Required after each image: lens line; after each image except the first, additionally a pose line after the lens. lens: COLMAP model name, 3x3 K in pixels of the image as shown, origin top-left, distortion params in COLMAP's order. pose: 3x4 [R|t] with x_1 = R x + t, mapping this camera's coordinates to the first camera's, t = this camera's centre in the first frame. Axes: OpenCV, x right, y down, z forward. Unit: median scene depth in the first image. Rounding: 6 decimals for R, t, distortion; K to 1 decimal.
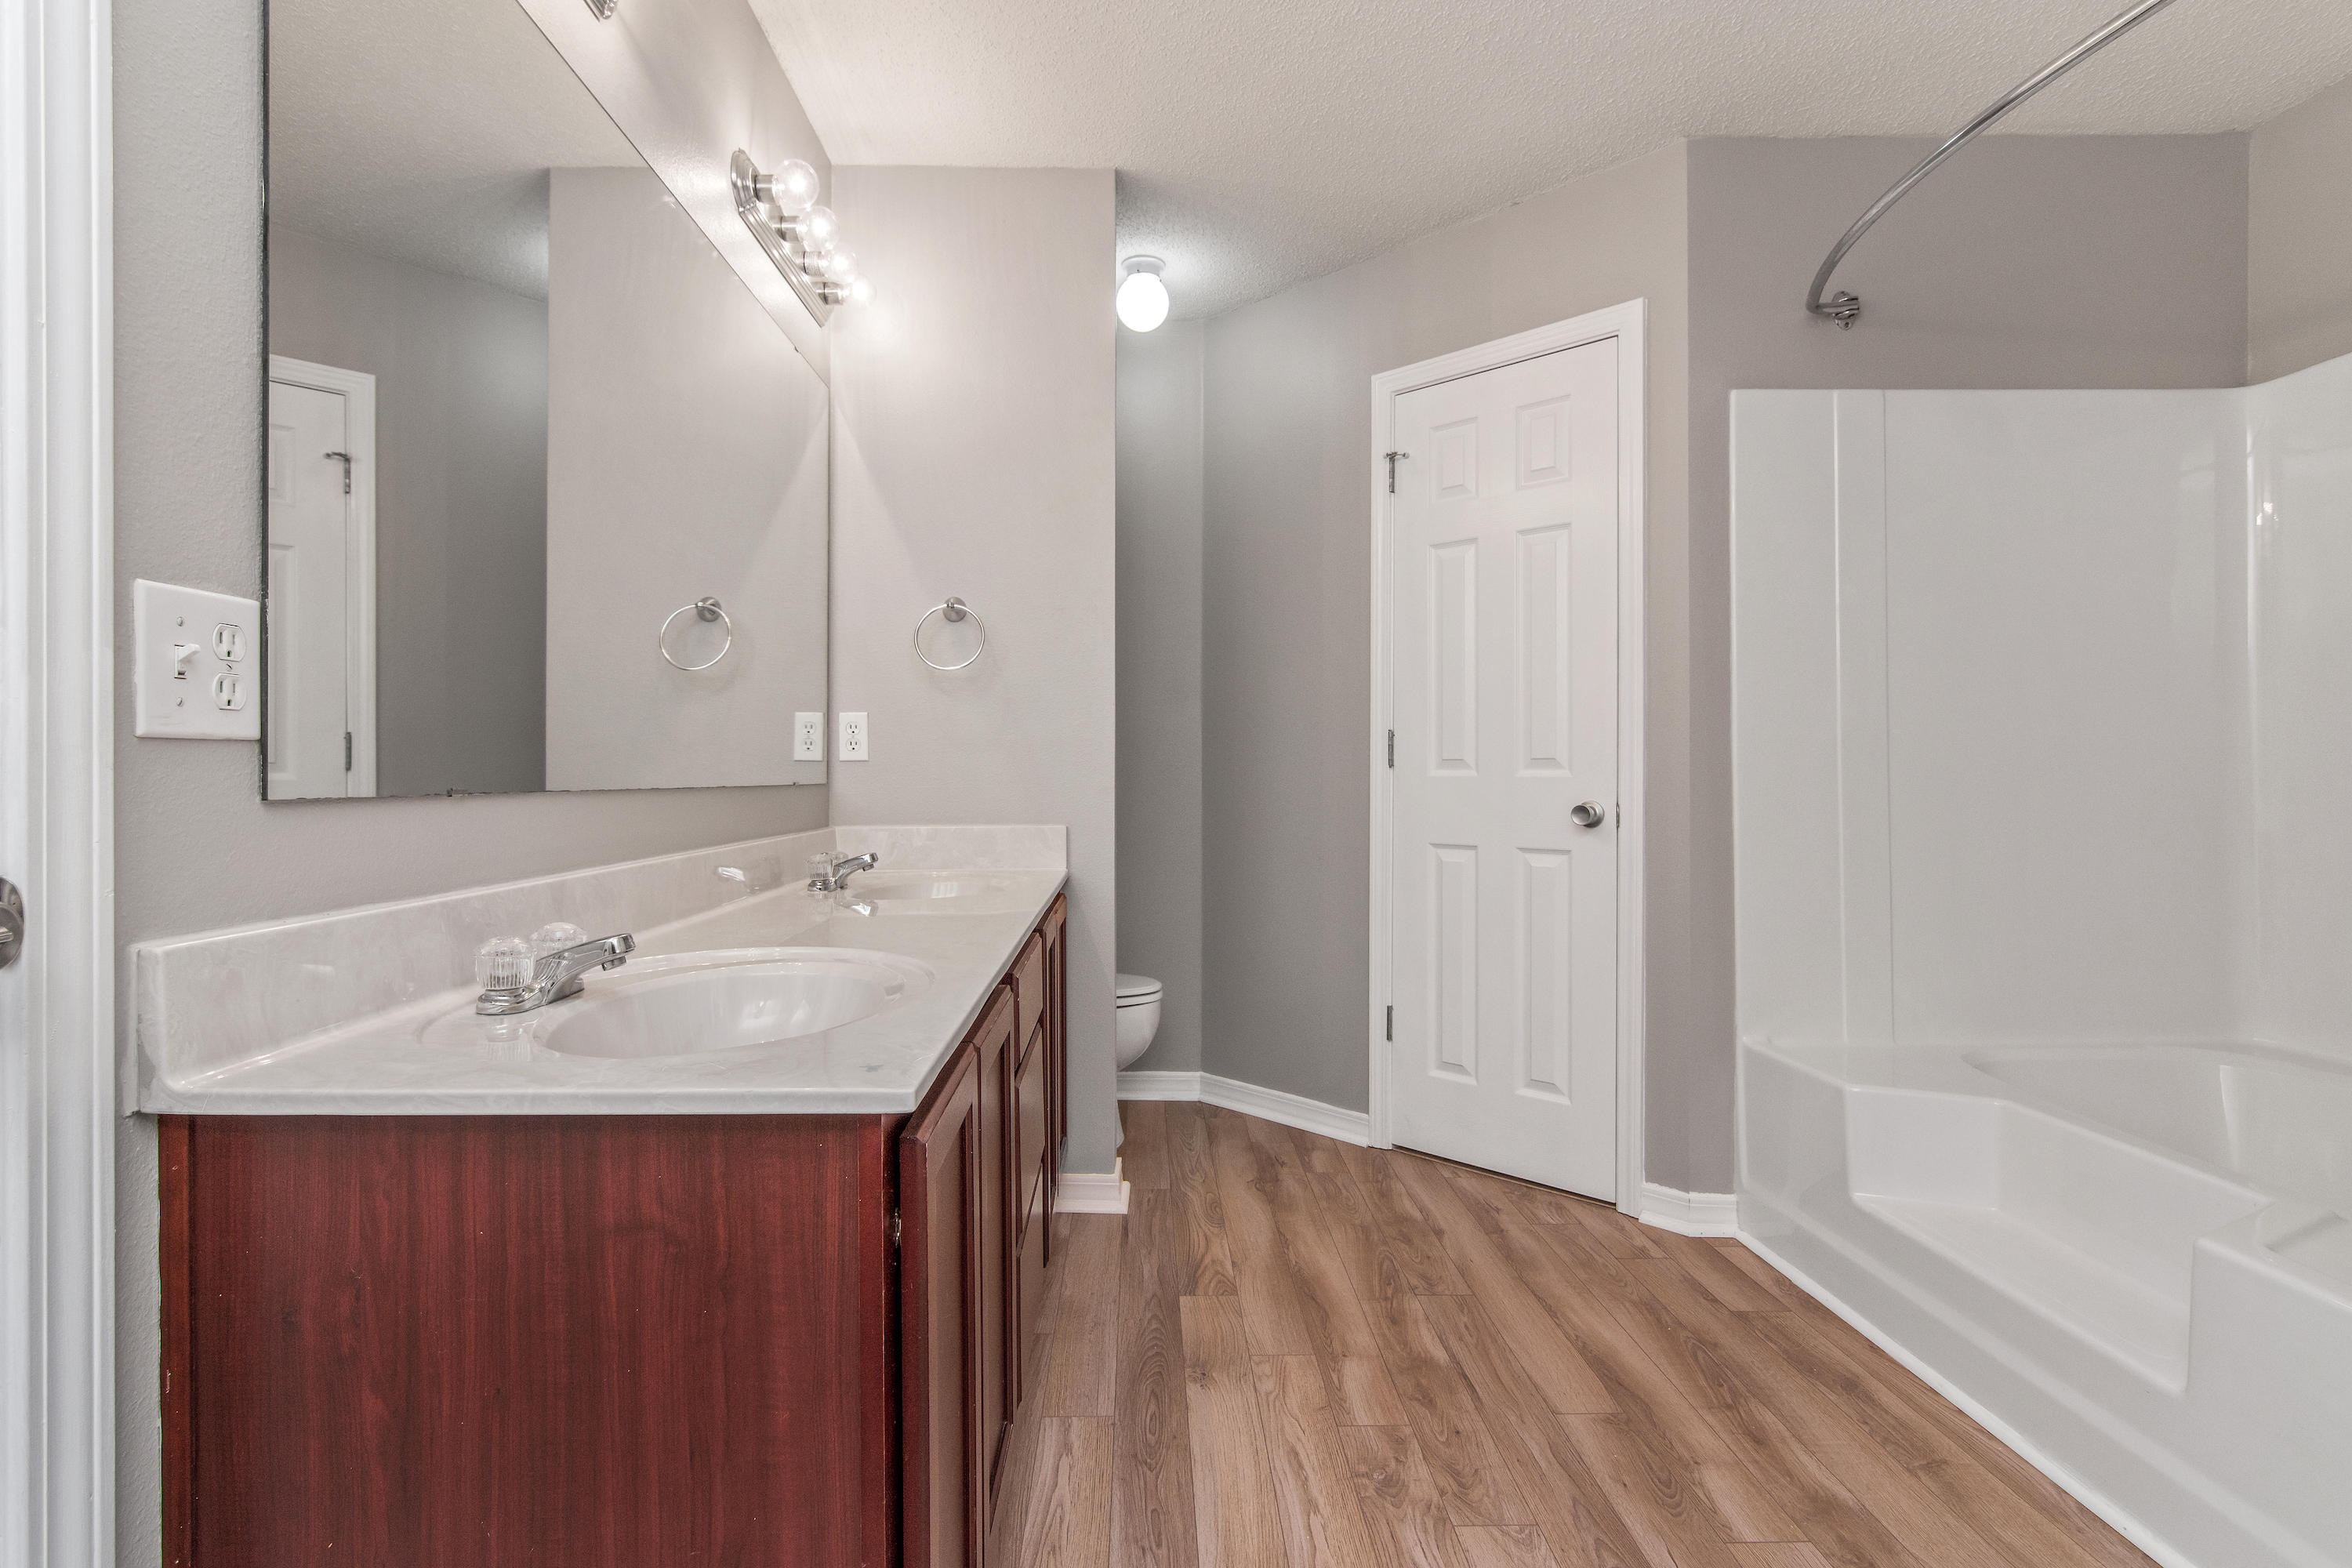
lens RADIAL K [[1133.6, 0, 1164.2], [0, 1133.6, 782.4], [0, 0, 1]] dist [0.001571, 0.002385]
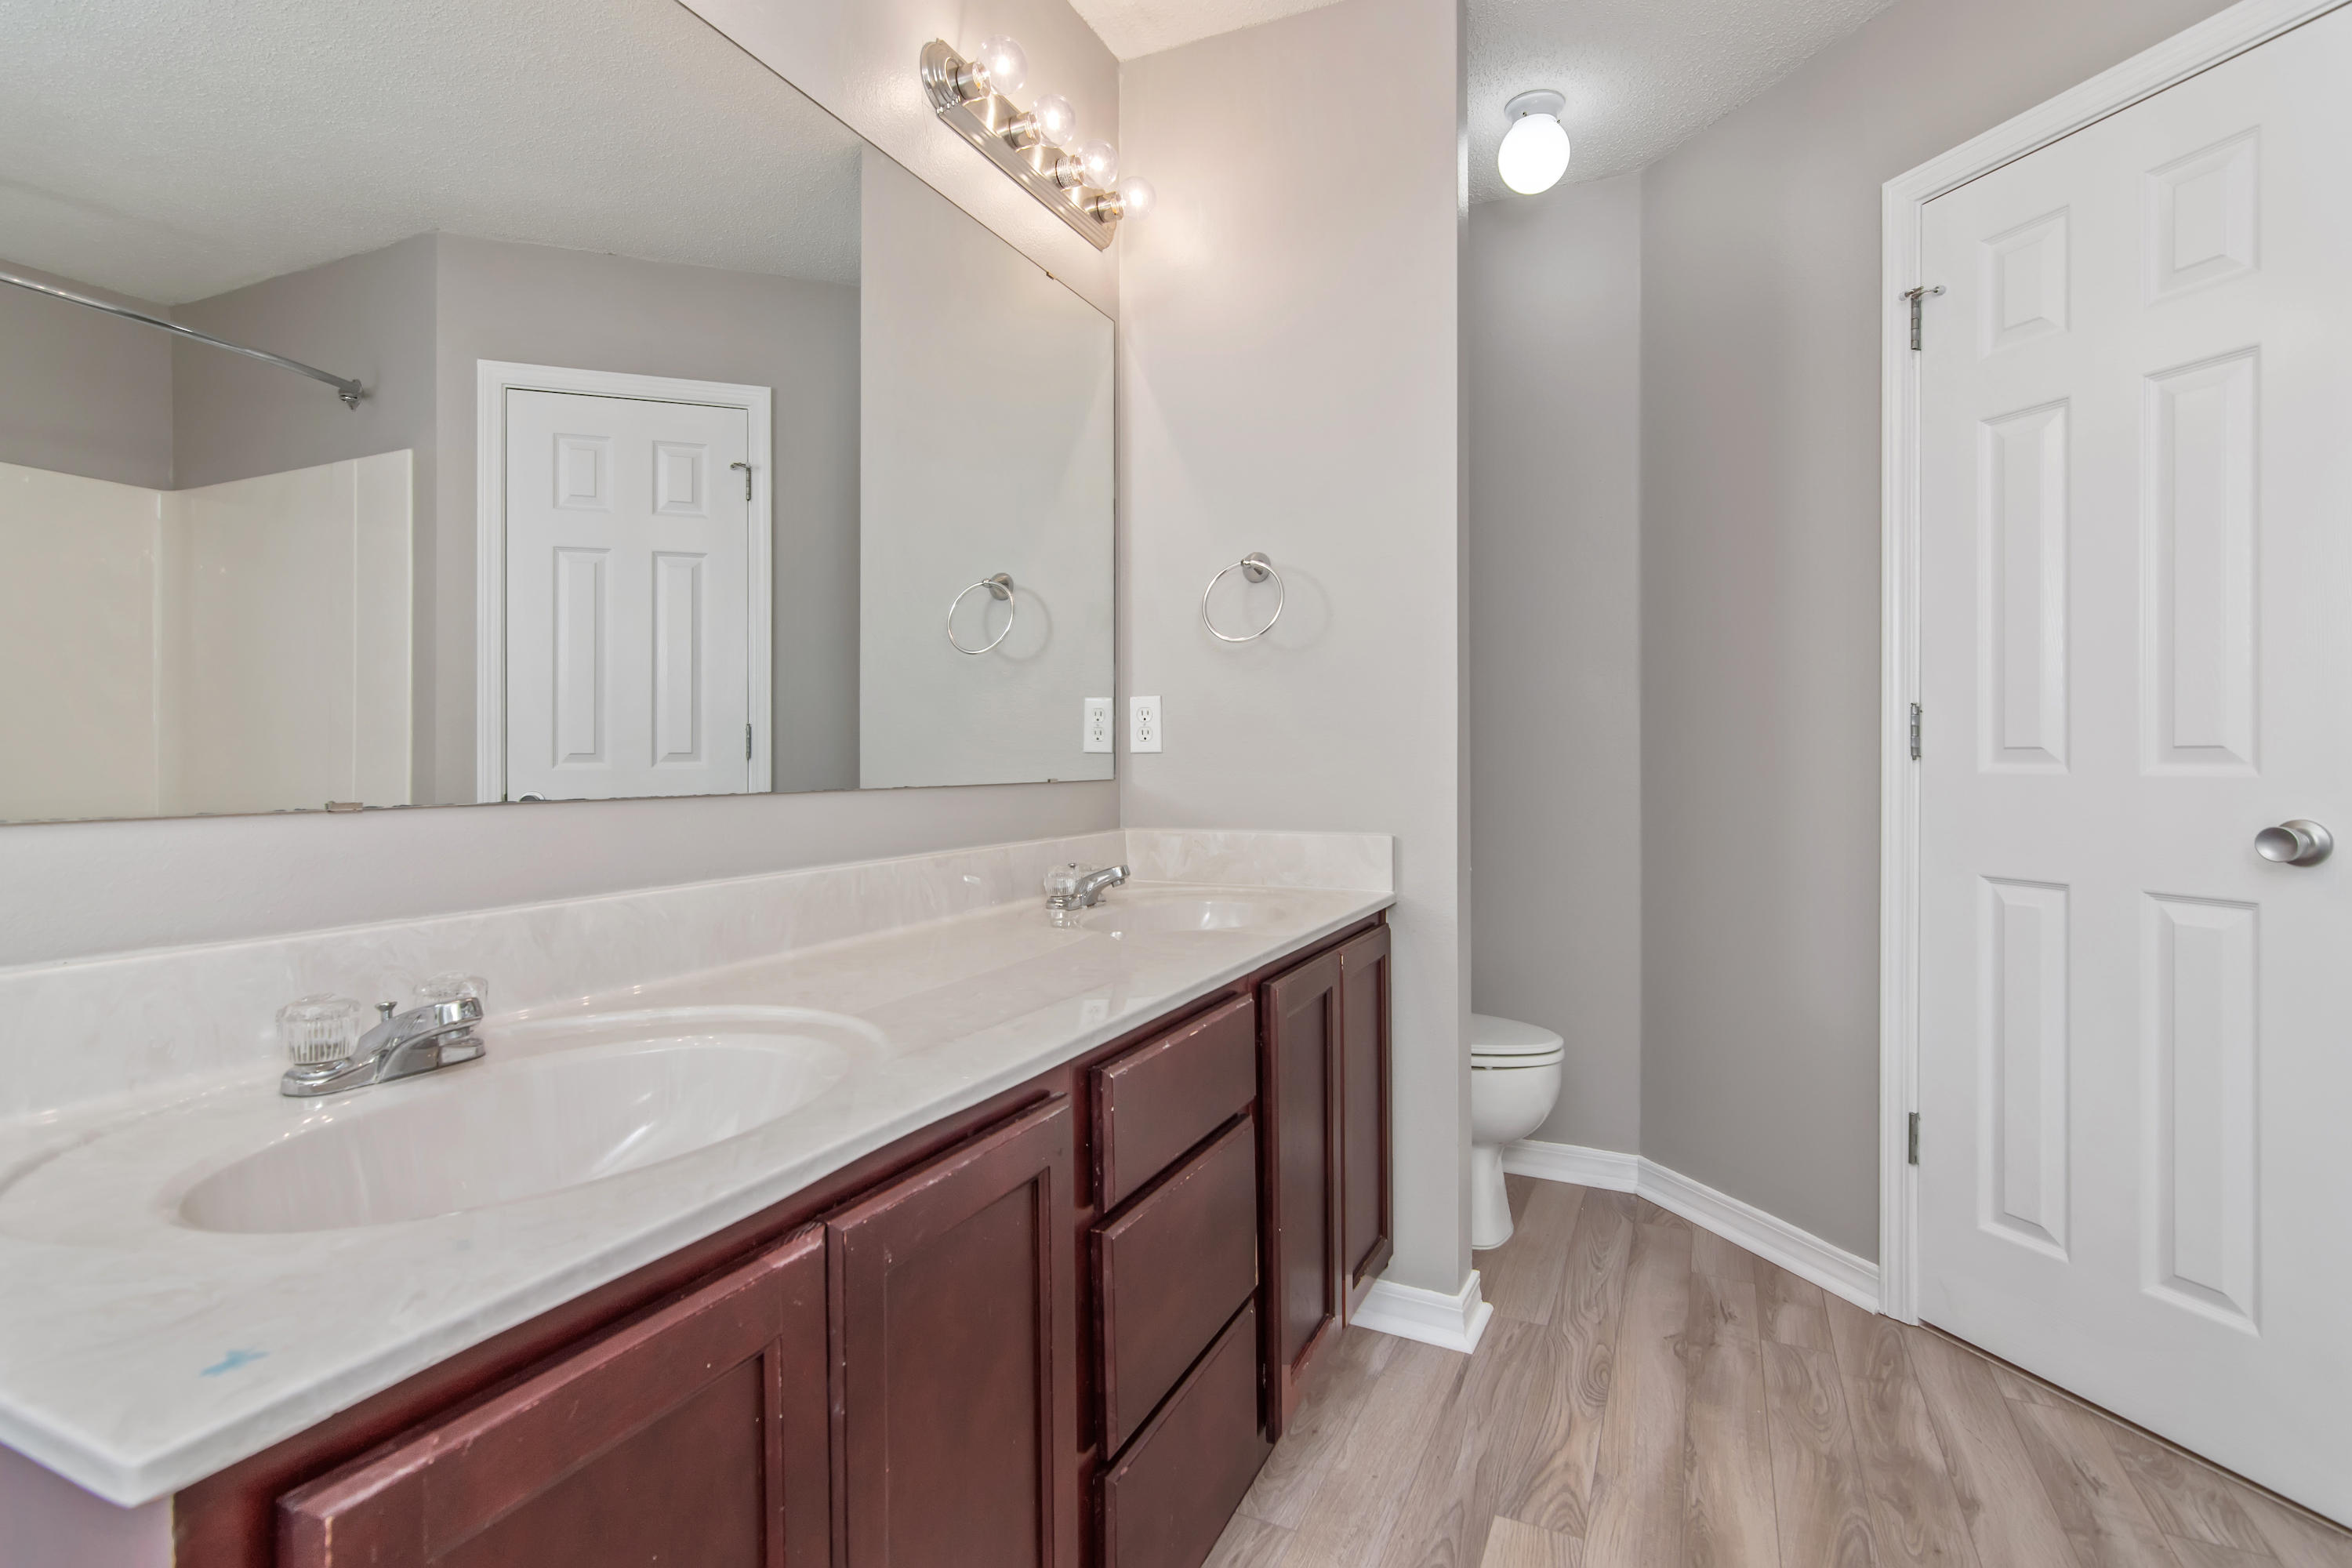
lens RADIAL K [[1133.6, 0, 1183.6], [0, 1133.6, 758.9], [0, 0, 1]] dist [0.001571, 0.002385]
pose [[0.896146, 0.002221, -0.443754, 0.122960], [-0.003523, 0.999992, -0.002110, -0.011644], [0.443746, 0.003455, 0.896146, 0.227481]]
